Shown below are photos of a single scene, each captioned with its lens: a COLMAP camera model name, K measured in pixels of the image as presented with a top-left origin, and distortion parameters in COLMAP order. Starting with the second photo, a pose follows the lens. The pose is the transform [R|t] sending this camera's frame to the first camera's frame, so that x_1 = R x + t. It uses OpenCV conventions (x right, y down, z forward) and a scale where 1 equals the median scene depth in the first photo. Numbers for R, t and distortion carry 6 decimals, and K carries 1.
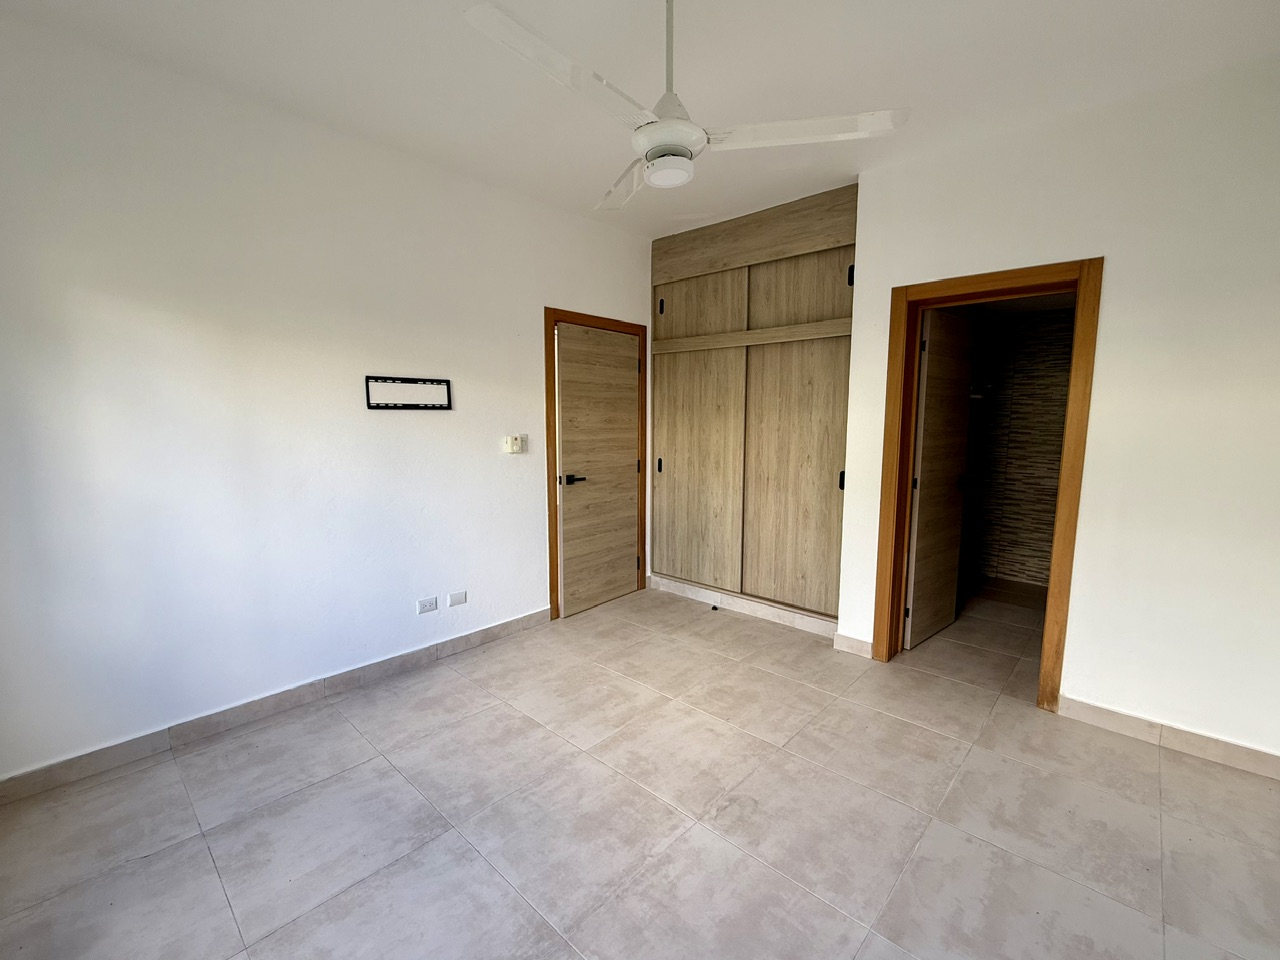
lens RADIAL K [[552.8, 0, 639.6], [0, 552.8, 488.0], [0, 0, 1]] dist [0.000104, -0.000074]
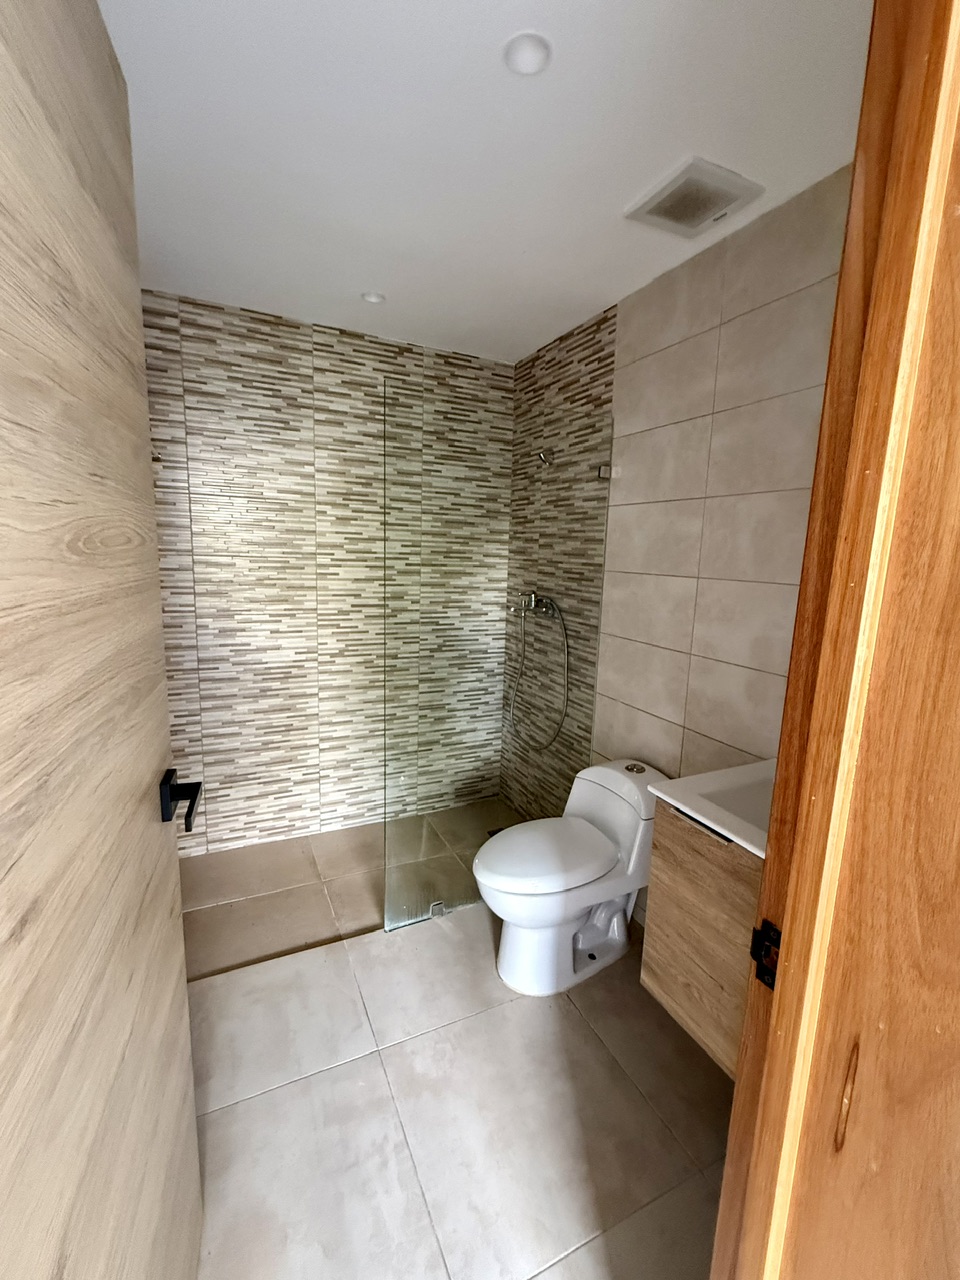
lens RADIAL K [[552.8, 0, 478.9], [0, 552.8, 647.5], [0, 0, 1]] dist [0.000104, -0.000074]
pose [[0.368314, -0.145368, 0.918266, 0.313011], [0.088644, 0.988691, 0.120962, -0.064129], [-0.925466, 0.036847, 0.377035, 0.596262]]
